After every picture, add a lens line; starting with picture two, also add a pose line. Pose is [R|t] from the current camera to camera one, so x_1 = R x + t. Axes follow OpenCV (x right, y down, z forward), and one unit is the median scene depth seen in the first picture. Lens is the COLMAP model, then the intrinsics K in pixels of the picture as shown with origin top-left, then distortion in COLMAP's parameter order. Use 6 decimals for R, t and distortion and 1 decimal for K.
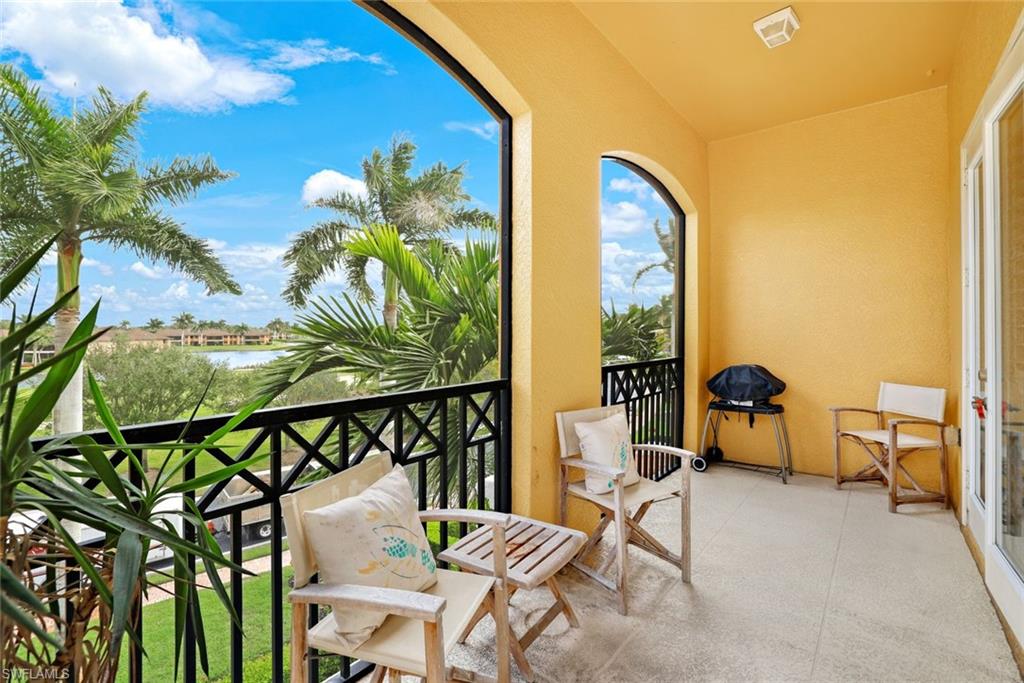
lens RADIAL K [[427.0, 0, 510.6], [0, 427.0, 355.9], [0, 0, 1]] dist [-0.000486, -0.000007]
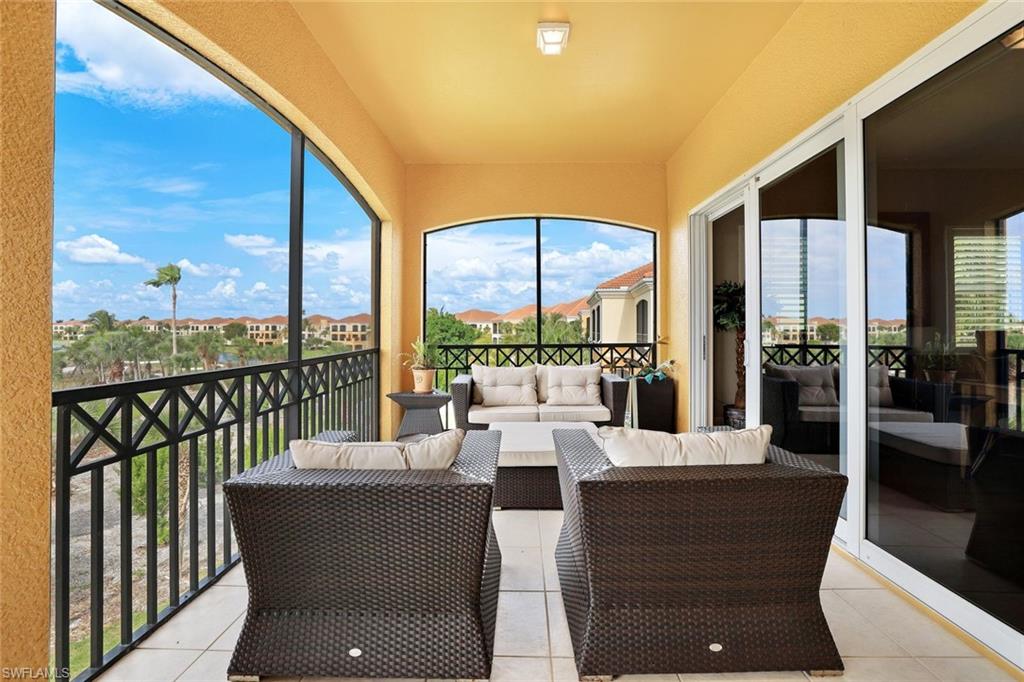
lens RADIAL K [[455.4, 0, 512.0], [0, 455.4, 341.0], [0, 0, 1]] dist [0.000227, 0.000042]
pose [[0.757858, 0.026675, 0.651874, -0.196998], [-0.010530, 0.999534, -0.028659, 0.013873], [-0.652334, 0.014856, 0.757786, -0.224512]]
